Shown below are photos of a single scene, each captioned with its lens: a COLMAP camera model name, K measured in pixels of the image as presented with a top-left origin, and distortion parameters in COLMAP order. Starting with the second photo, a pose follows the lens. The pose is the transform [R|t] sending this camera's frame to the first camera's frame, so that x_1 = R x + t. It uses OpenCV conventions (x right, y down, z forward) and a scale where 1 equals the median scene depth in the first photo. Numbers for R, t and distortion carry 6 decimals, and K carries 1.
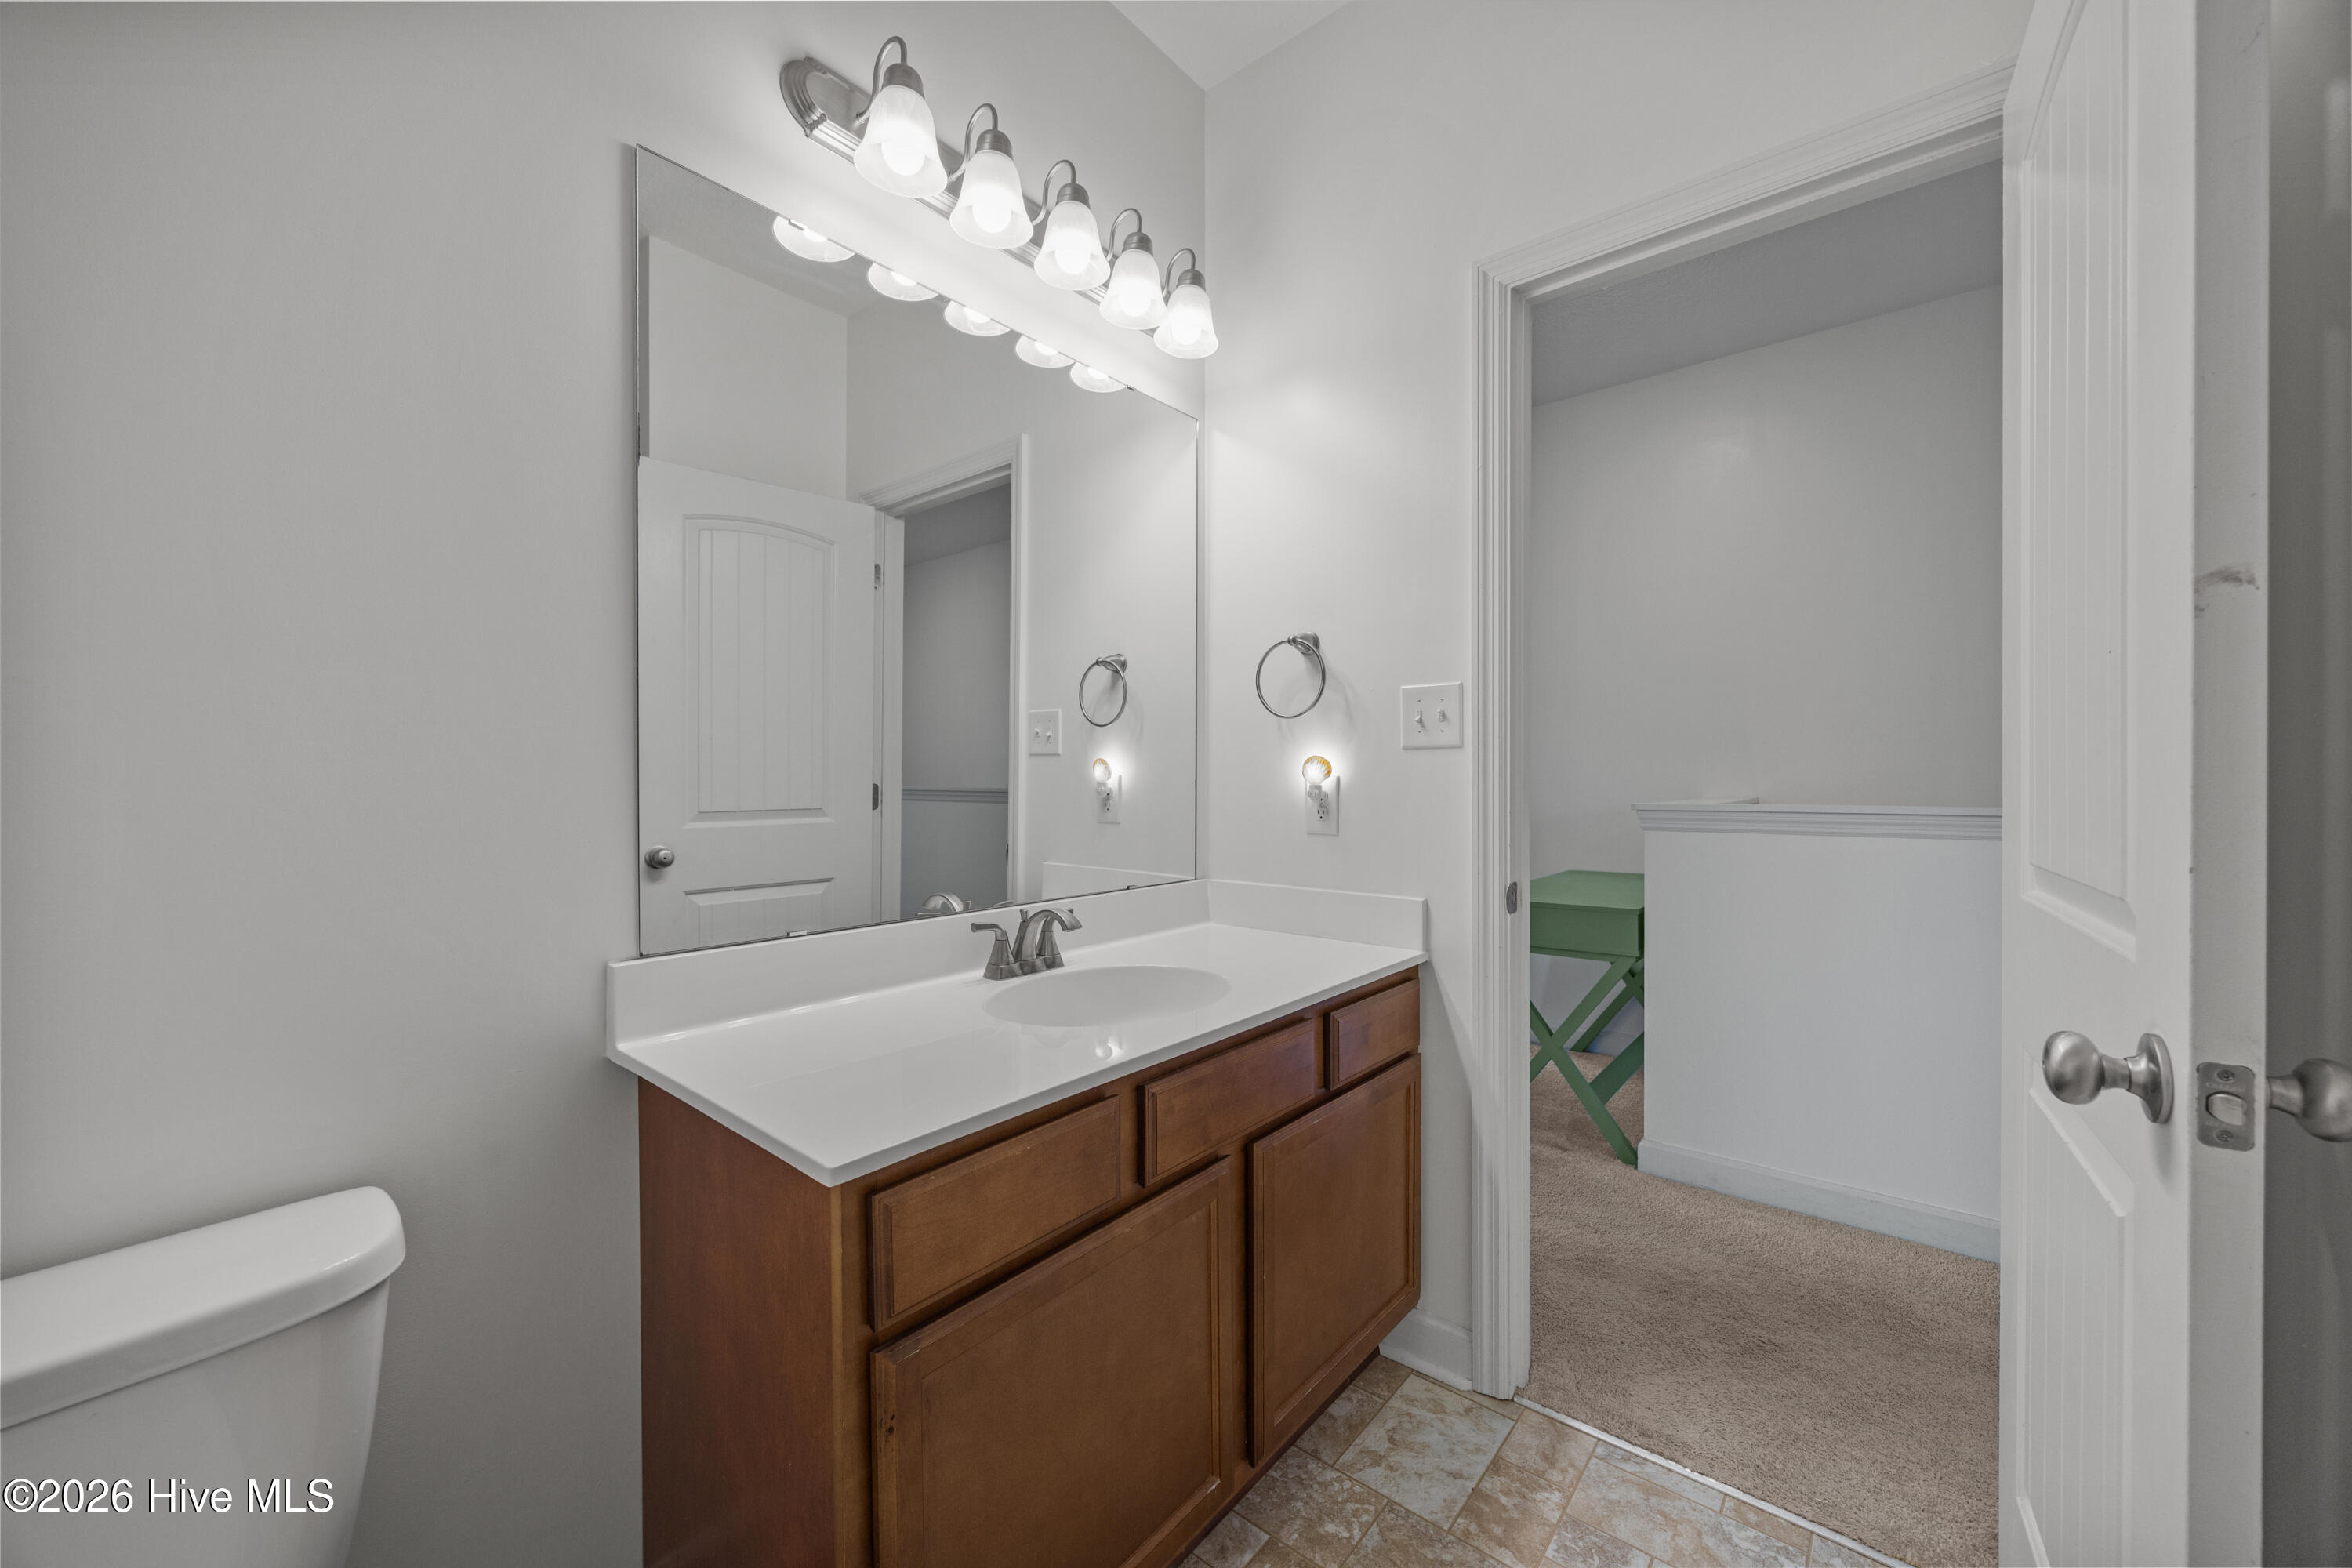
lens RADIAL K [[900.5, 0, 1178.3], [0, 900.5, 778.8], [0, 0, 1]] dist [-0.002876, 0.000128]
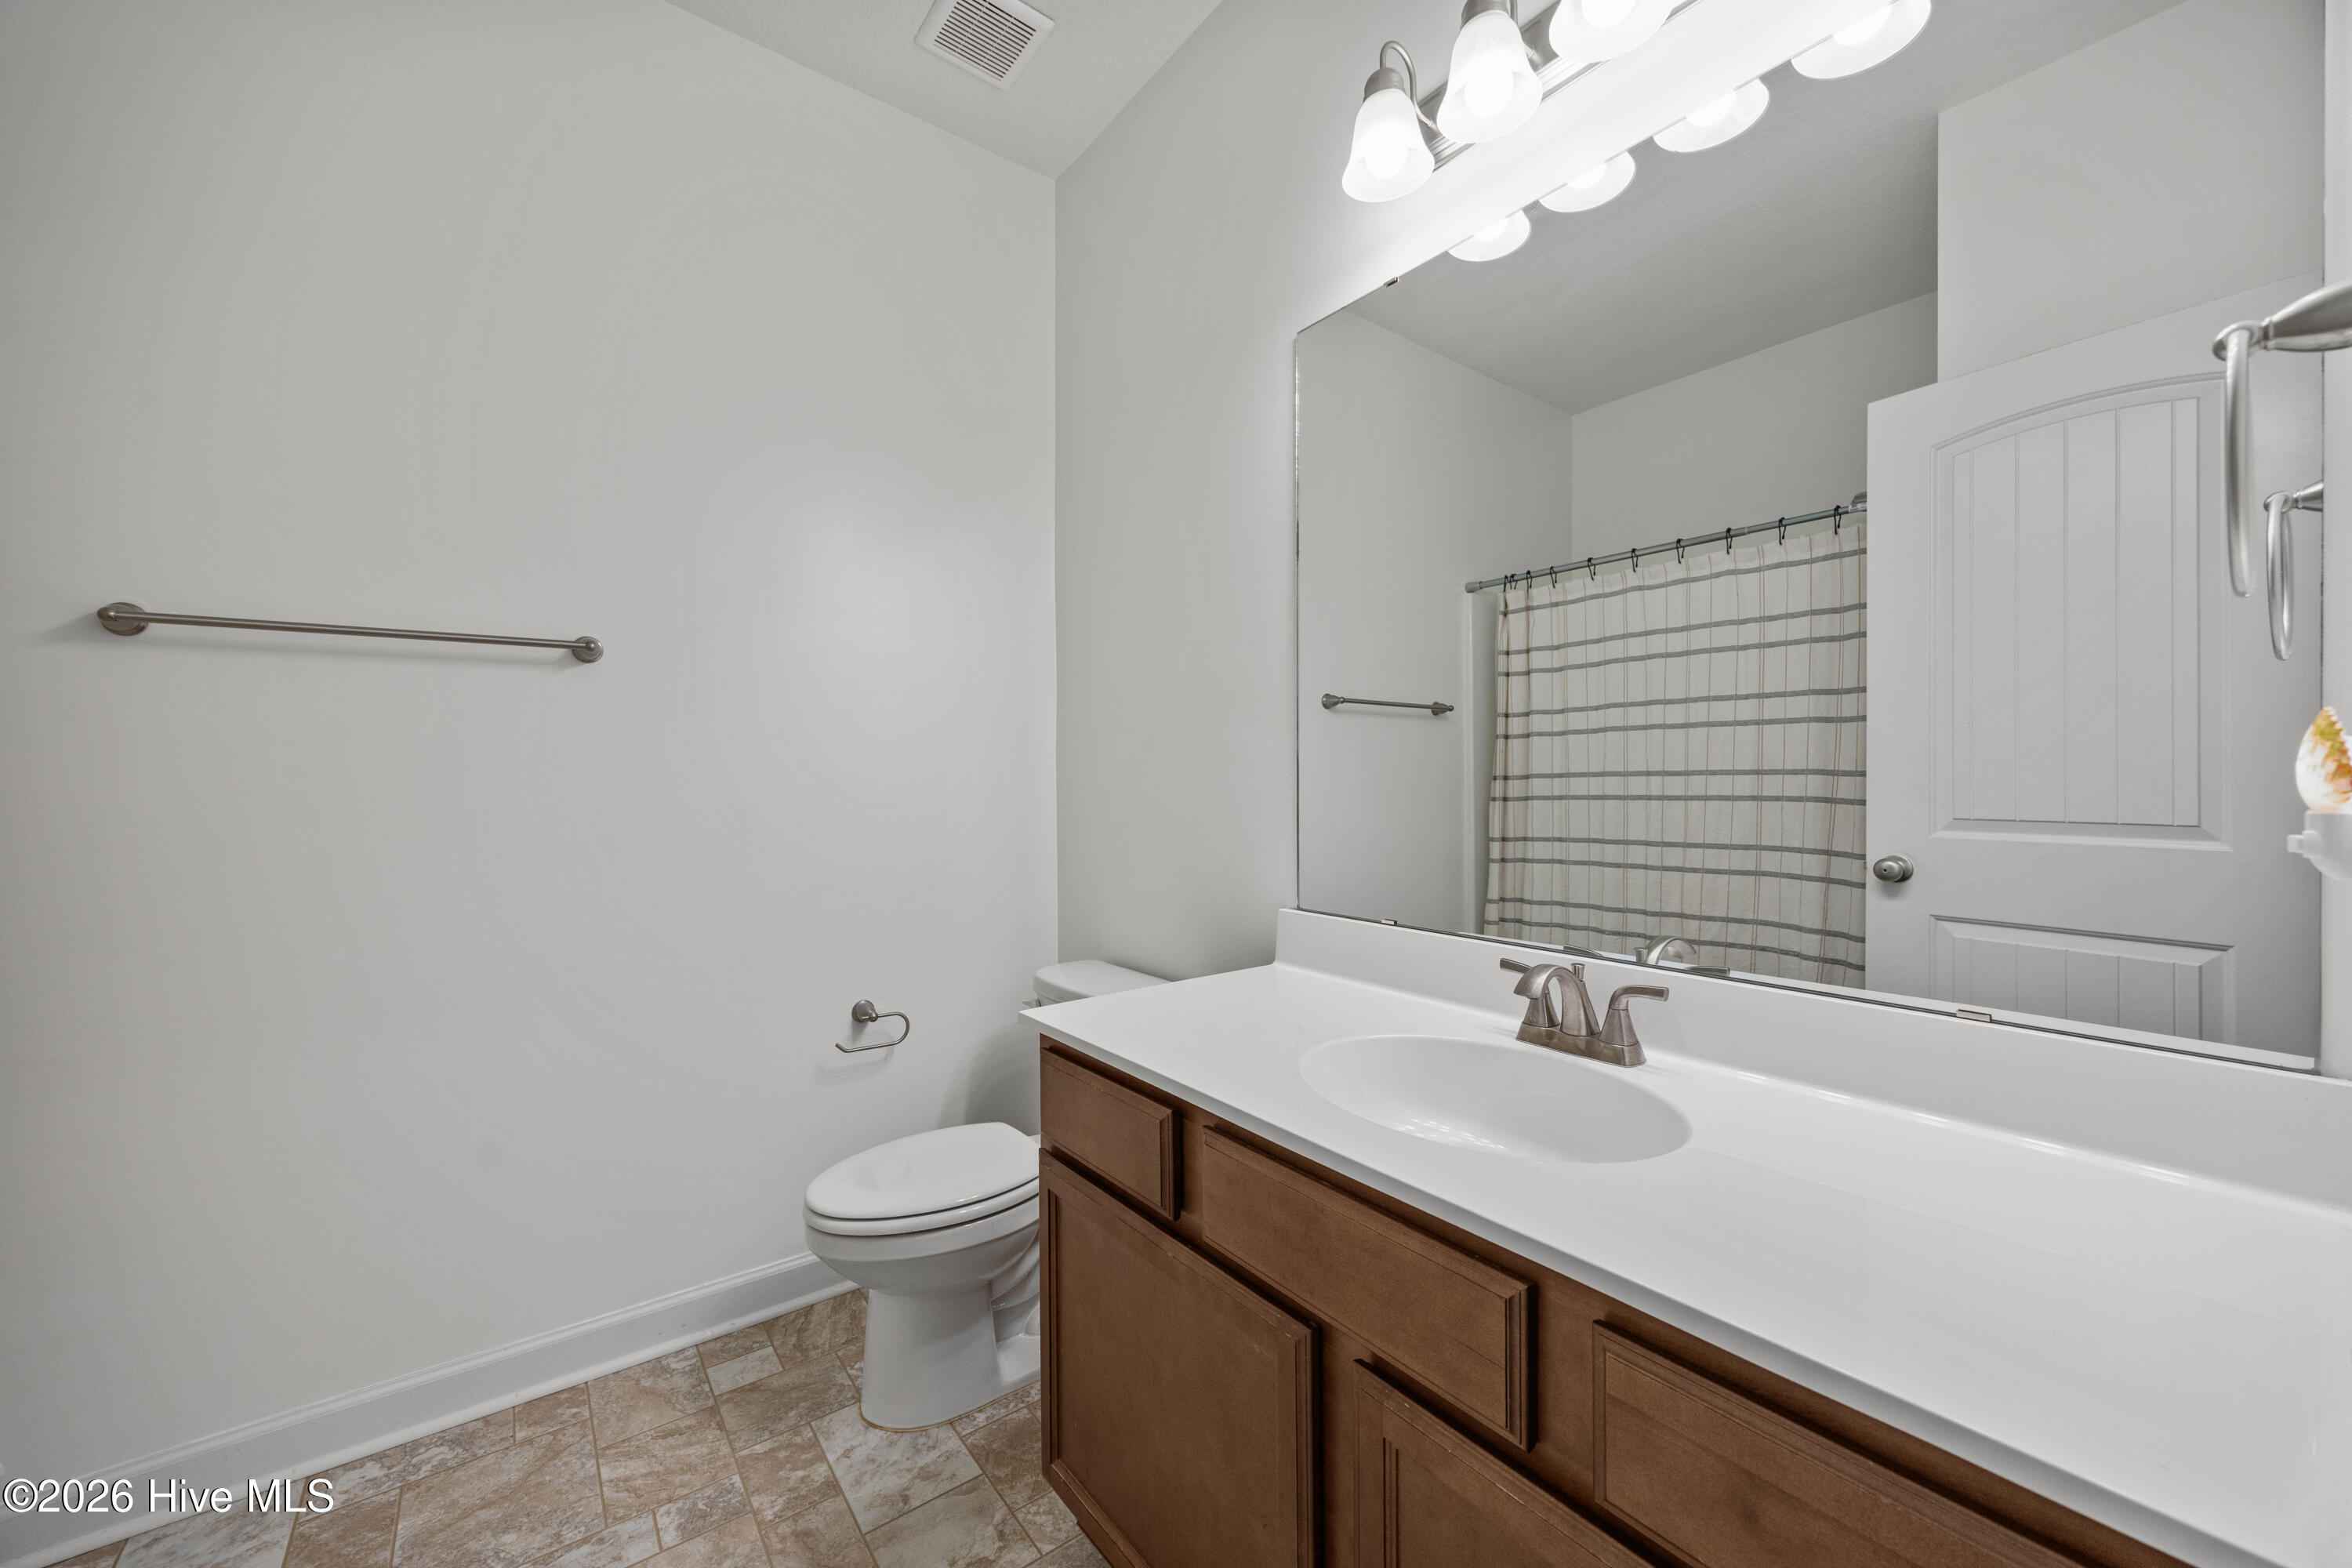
lens RADIAL K [[900.5, 0, 1178.3], [0, 900.5, 778.8], [0, 0, 1]] dist [-0.002876, 0.000128]
pose [[-0.235795, 0.007953, -0.971770, 1.203686], [0.002187, 0.999968, 0.007653, -0.017715], [0.971800, -0.000321, -0.235805, 1.585705]]
